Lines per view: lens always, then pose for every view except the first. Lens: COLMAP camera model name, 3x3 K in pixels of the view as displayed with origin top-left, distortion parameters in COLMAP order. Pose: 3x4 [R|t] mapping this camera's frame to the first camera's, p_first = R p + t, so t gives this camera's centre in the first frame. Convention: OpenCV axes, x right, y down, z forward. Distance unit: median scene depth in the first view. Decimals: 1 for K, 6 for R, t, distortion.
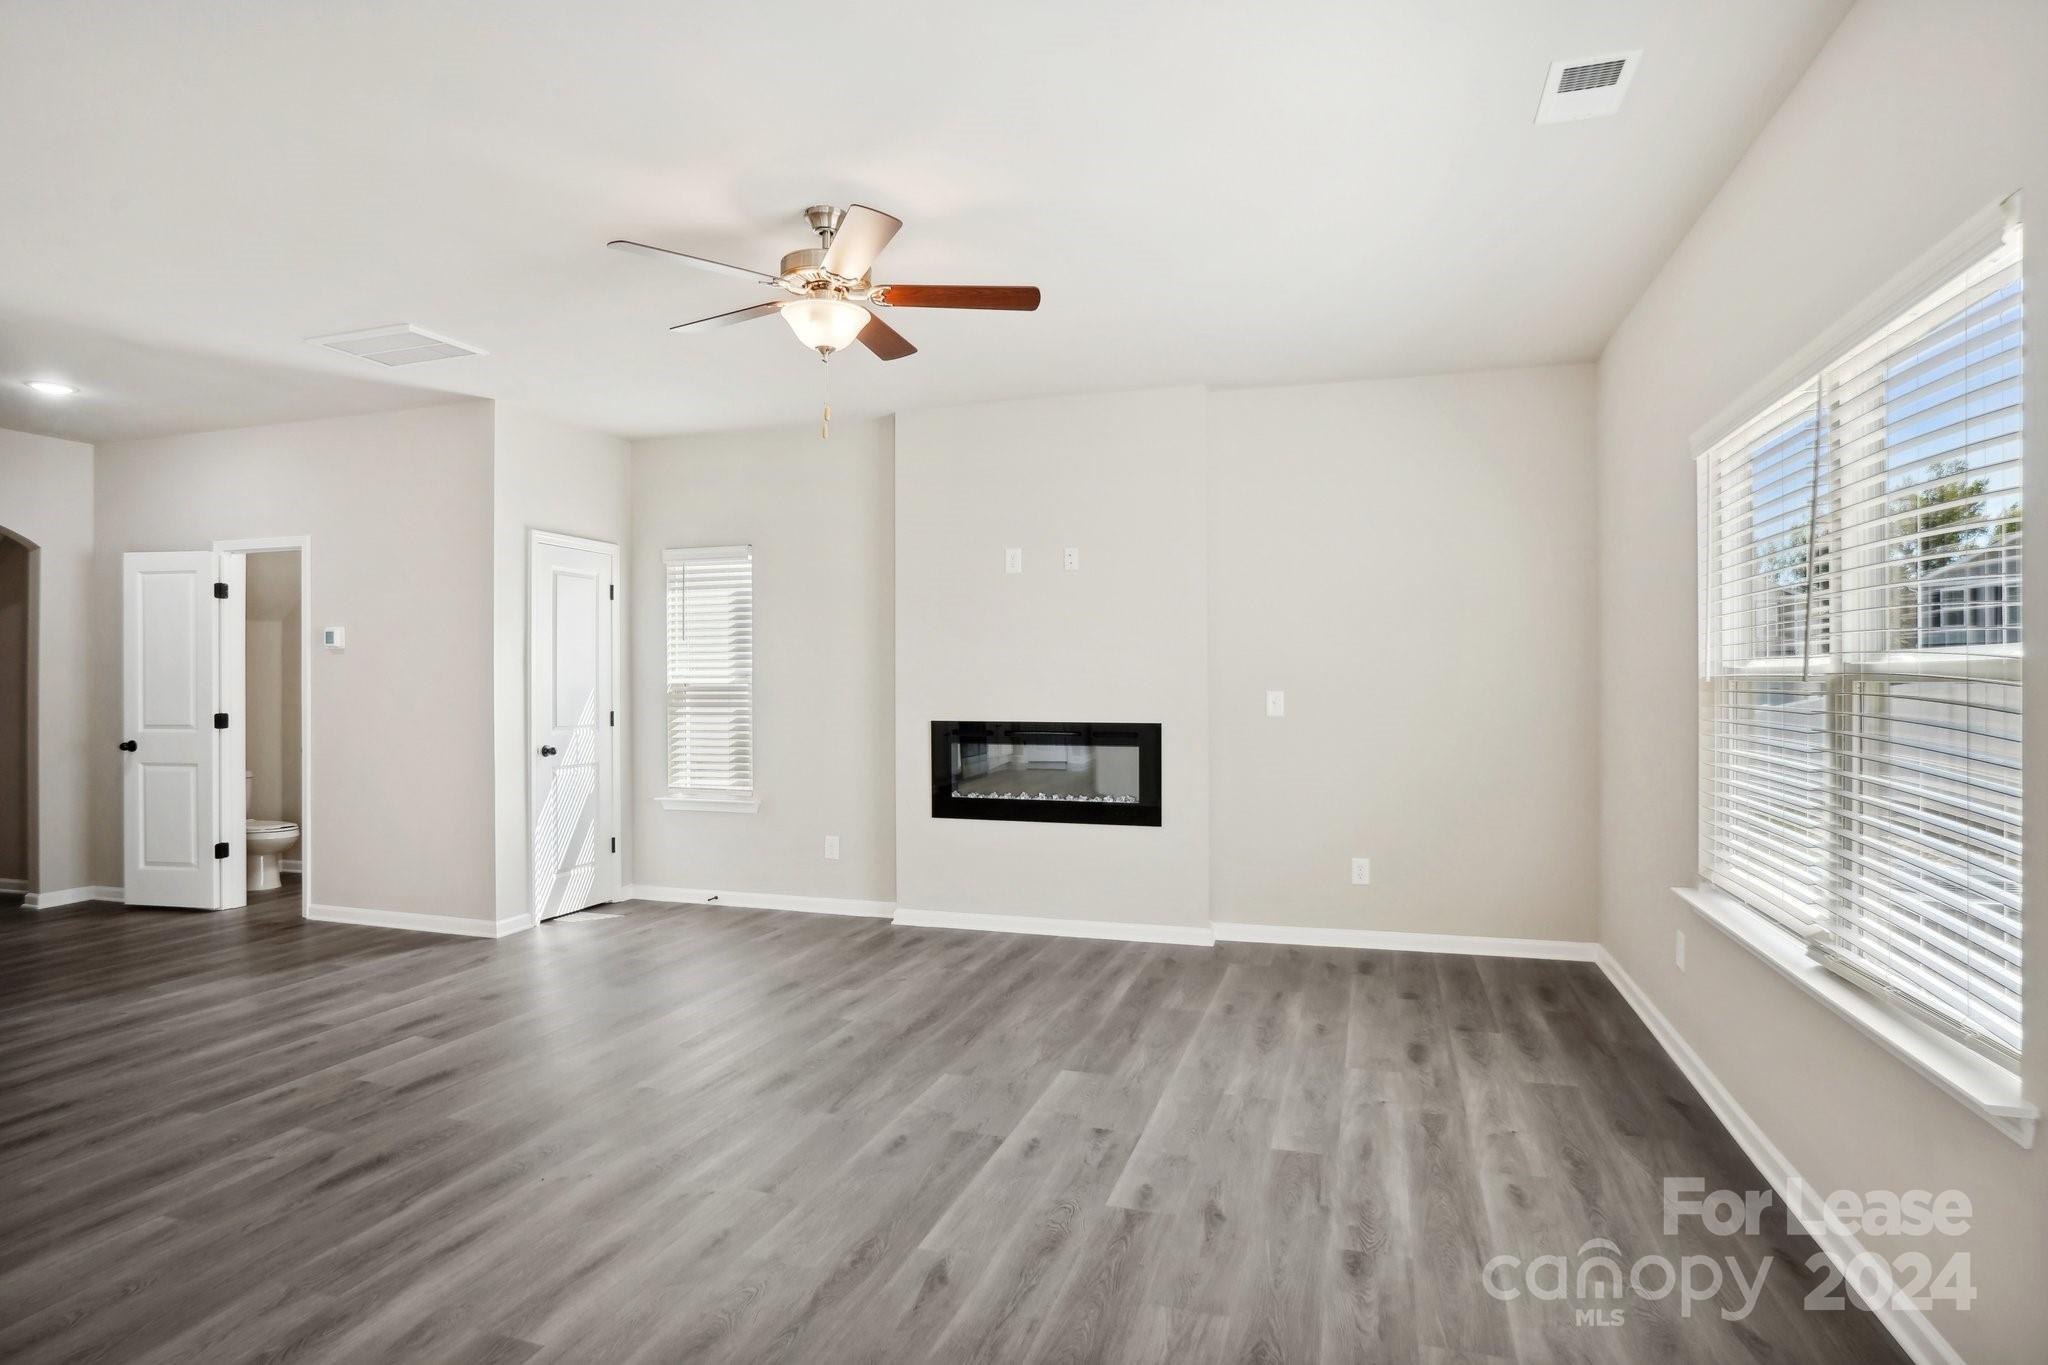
lens RADIAL K [[1119.2, 0, 1006.0], [0, 1119.2, 674.7], [0, 0, 1]] dist [-0.068122, 0.031621]
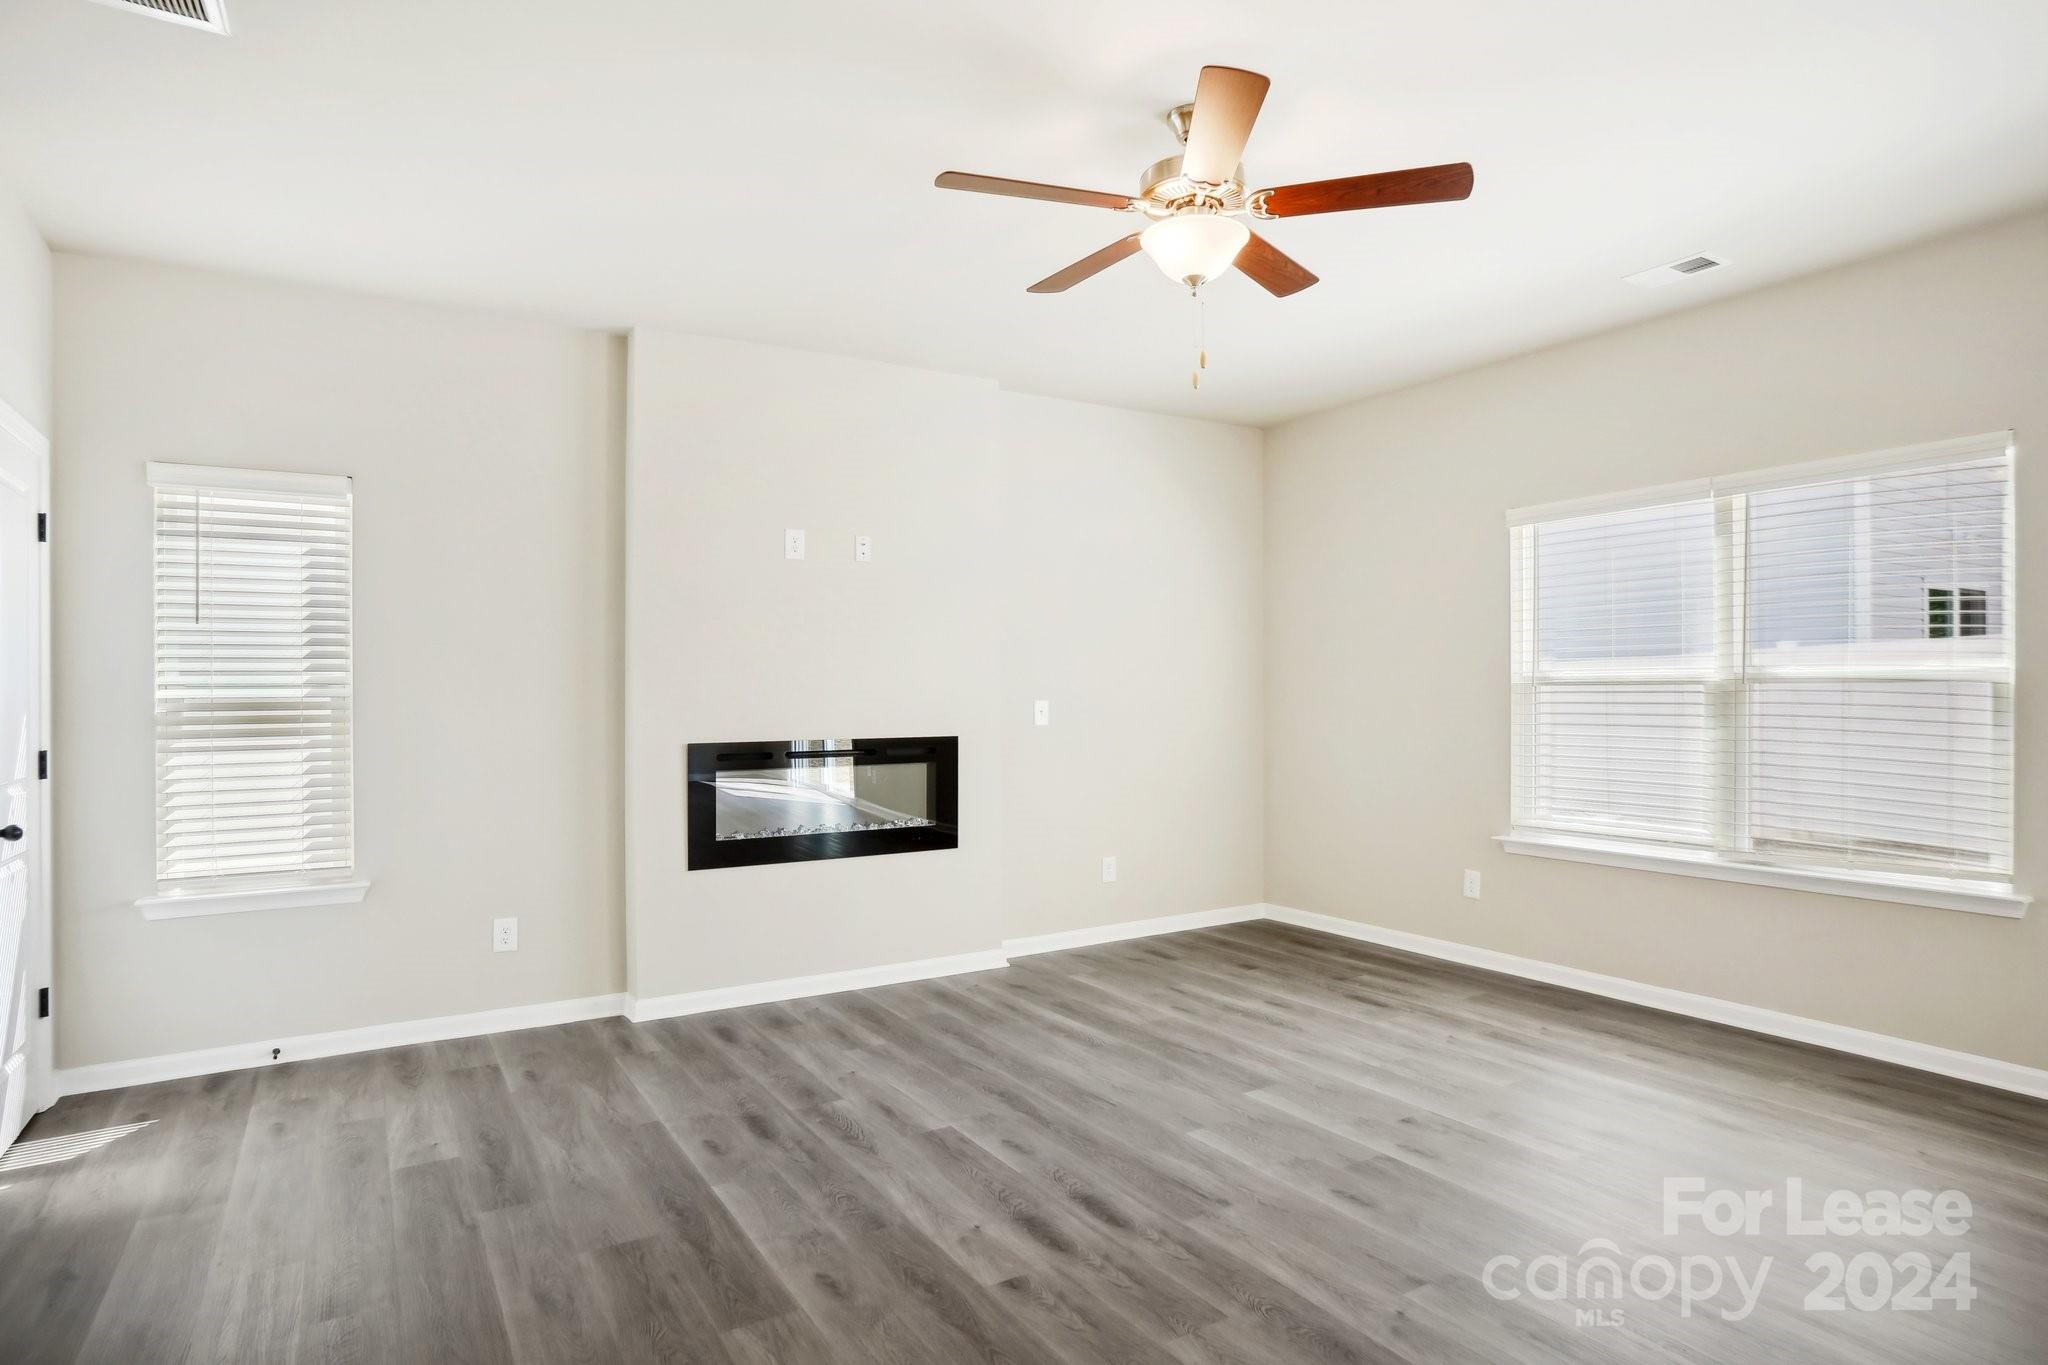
lens RADIAL K [[1119.2, 0, 1052.2], [0, 1119.2, 689.9], [0, 0, 1]] dist [-0.068122, 0.031621]
pose [[0.635480, 0.000784, 0.772117, -0.522982], [0.003718, 0.999985, -0.004076, 0.008953], [-0.772108, 0.005461, 0.635467, 0.346645]]
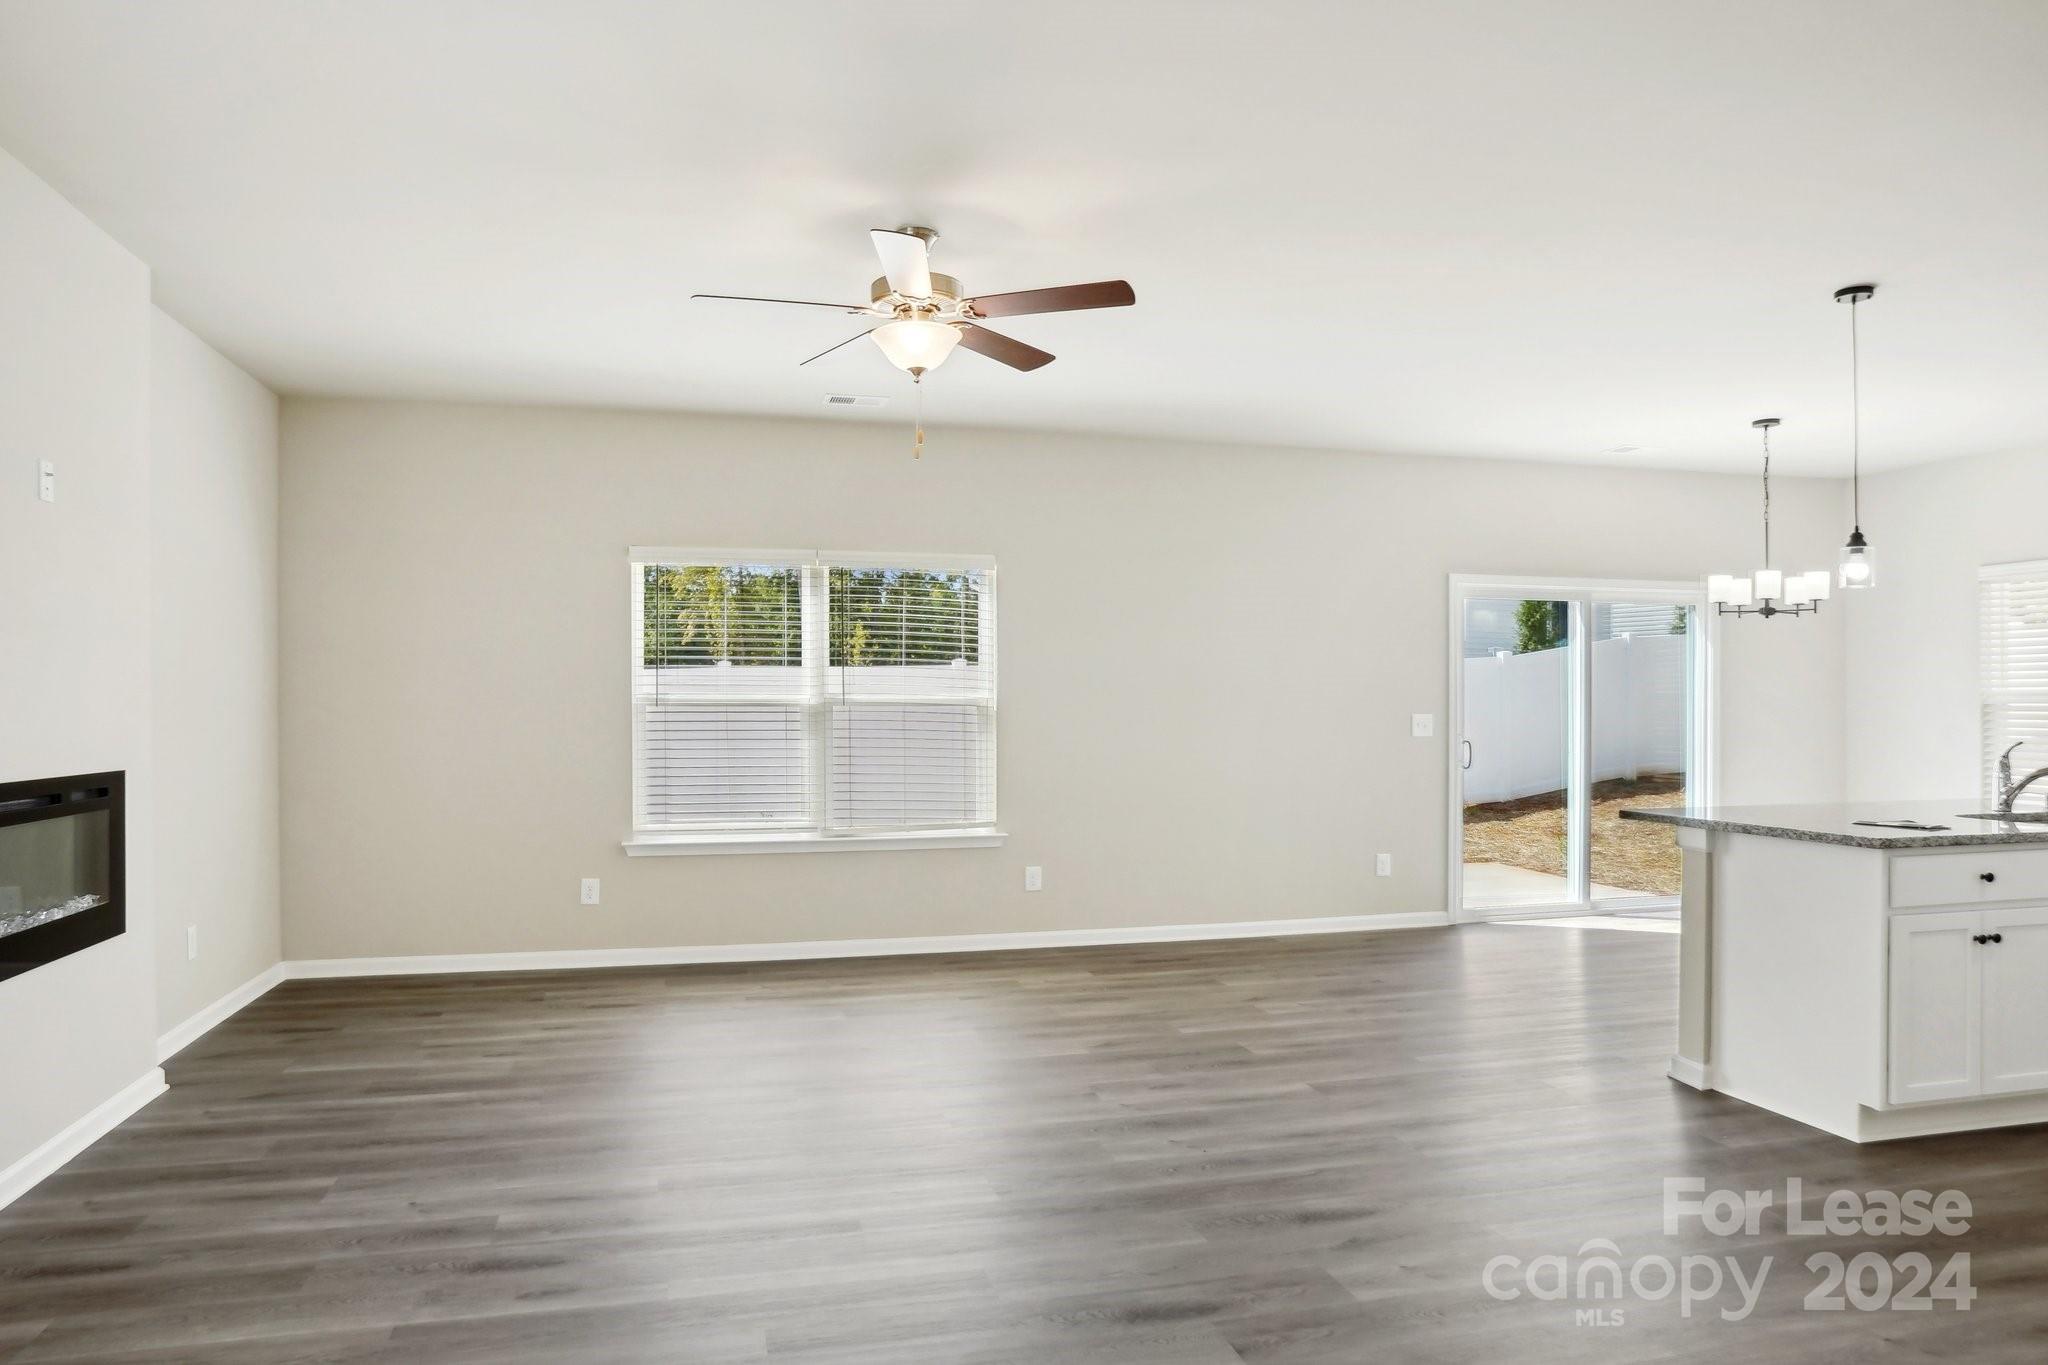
lens RADIAL K [[1214.1, 0, 965.0], [0, 1214.1, 729.7], [0, 0, 1]] dist [-0.045655, 0.007191]
pose [[-0.505452, -0.009845, 0.862798, -0.681152], [0.000816, 0.999929, 0.011888, 0.012656], [-0.862854, 0.006713, -0.505408, 0.921744]]
